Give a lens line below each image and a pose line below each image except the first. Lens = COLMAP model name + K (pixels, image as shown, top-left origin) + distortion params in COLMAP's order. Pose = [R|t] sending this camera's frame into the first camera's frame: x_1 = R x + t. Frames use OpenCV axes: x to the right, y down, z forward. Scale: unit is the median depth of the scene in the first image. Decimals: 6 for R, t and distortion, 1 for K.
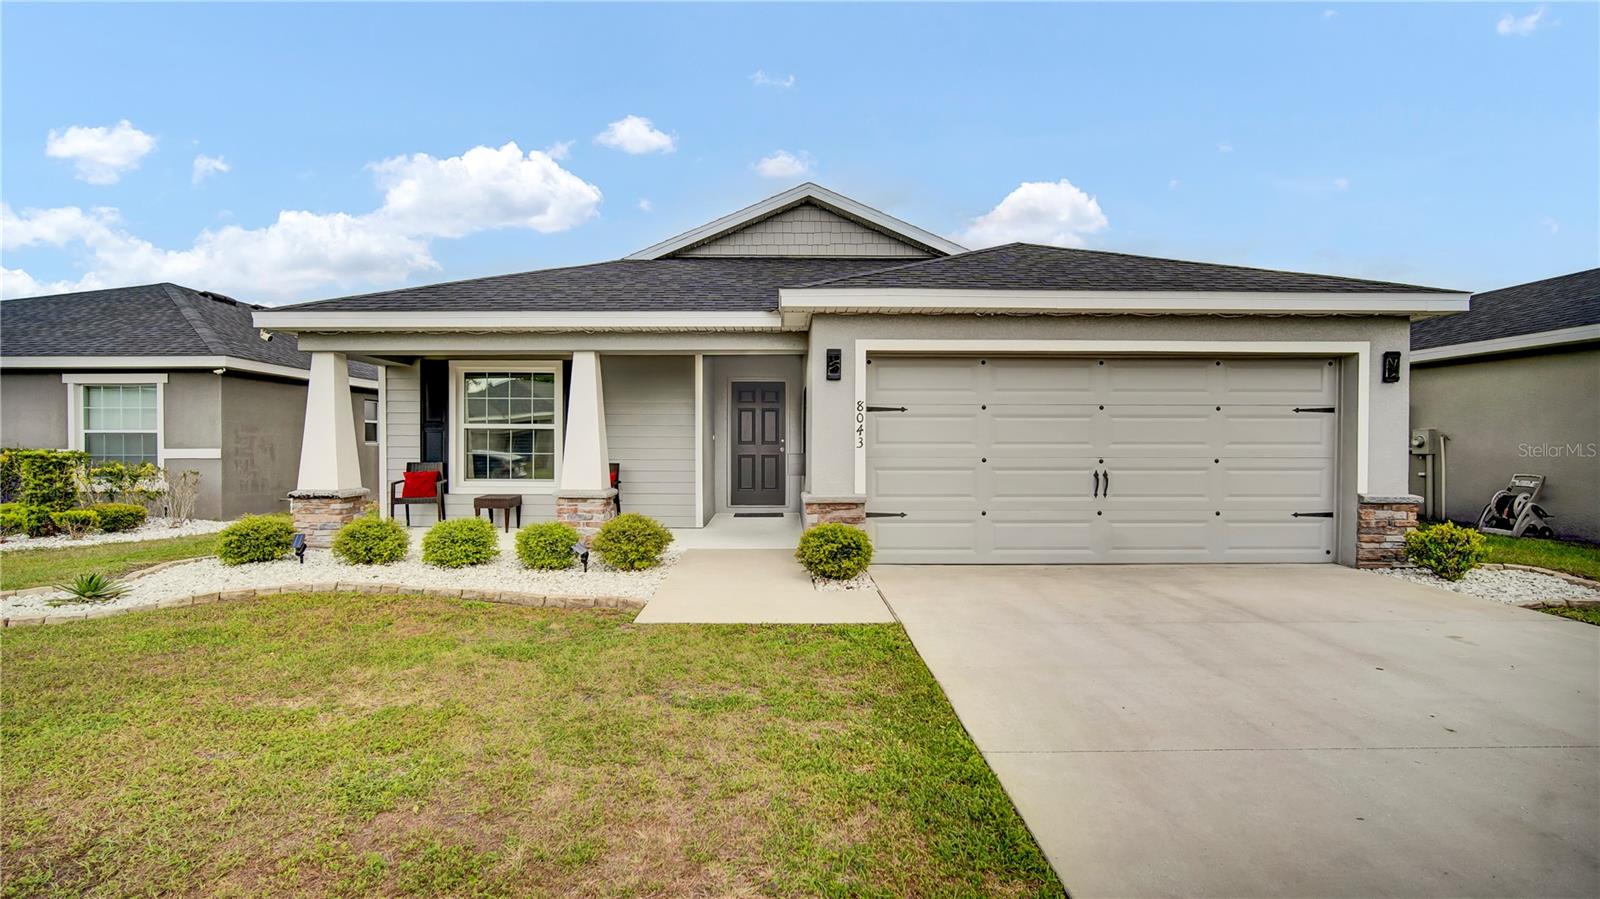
lens RADIAL K [[707.8, 0, 797.1], [0, 707.8, 460.7], [0, 0, 1]] dist [-0.004793, -0.000229]
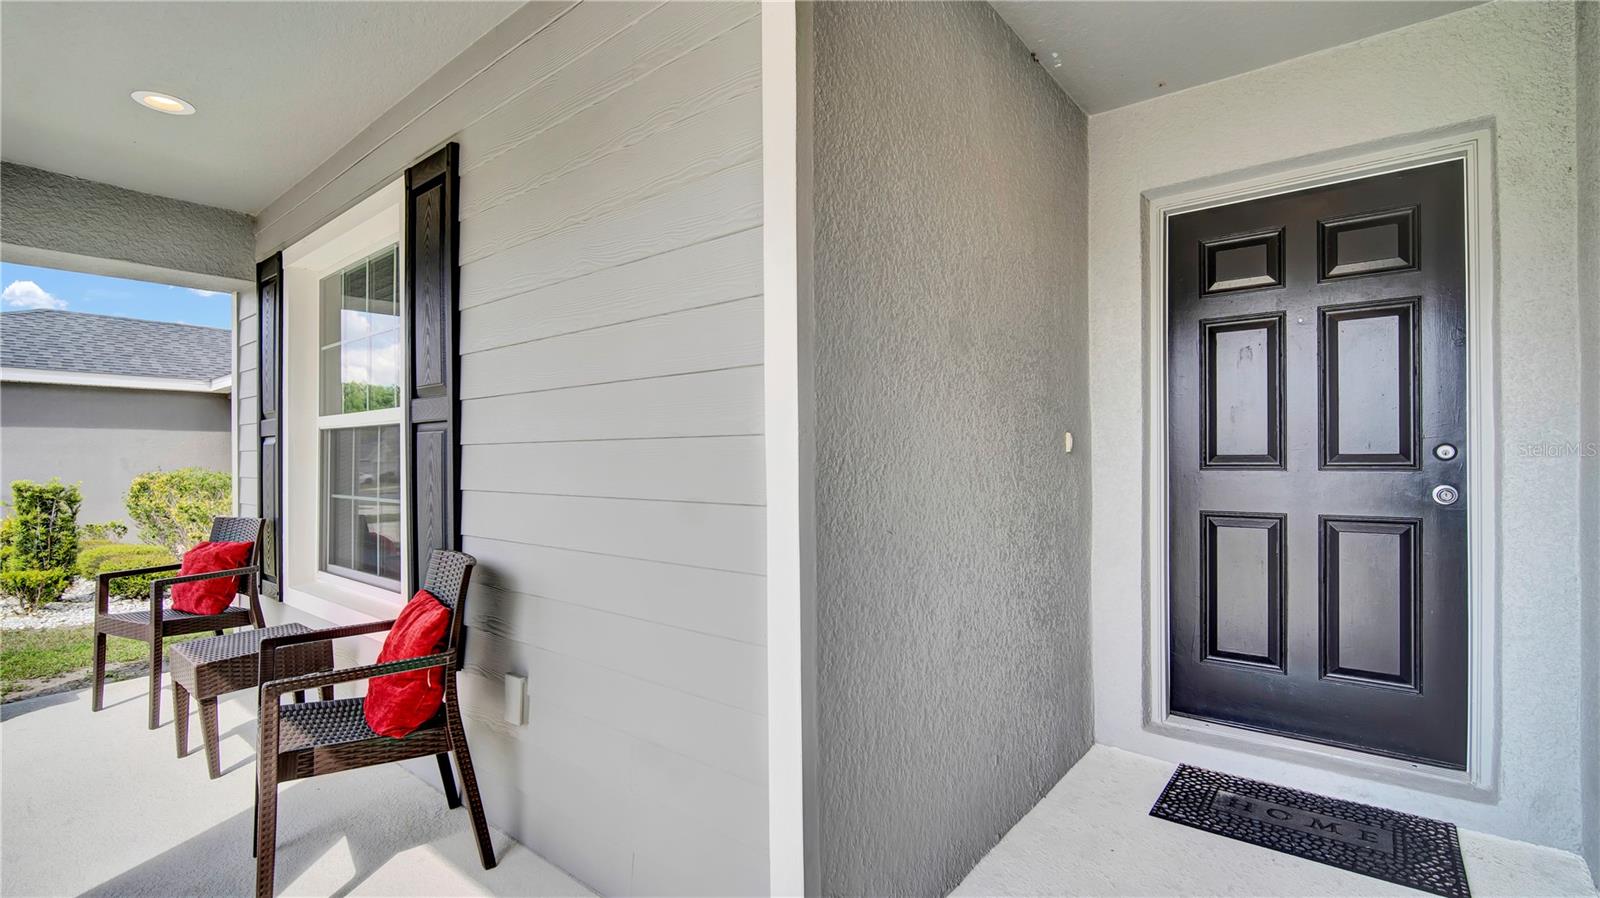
lens RADIAL K [[707.8, 0, 784.6], [0, 707.8, 460.4], [0, 0, 1]] dist [-0.004793, -0.000229]
pose [[0.745417, -0.010999, -0.666507, -0.027415], [0.011849, 0.999925, -0.003250, -0.026765], [0.666493, -0.005475, 0.745491, 0.720606]]
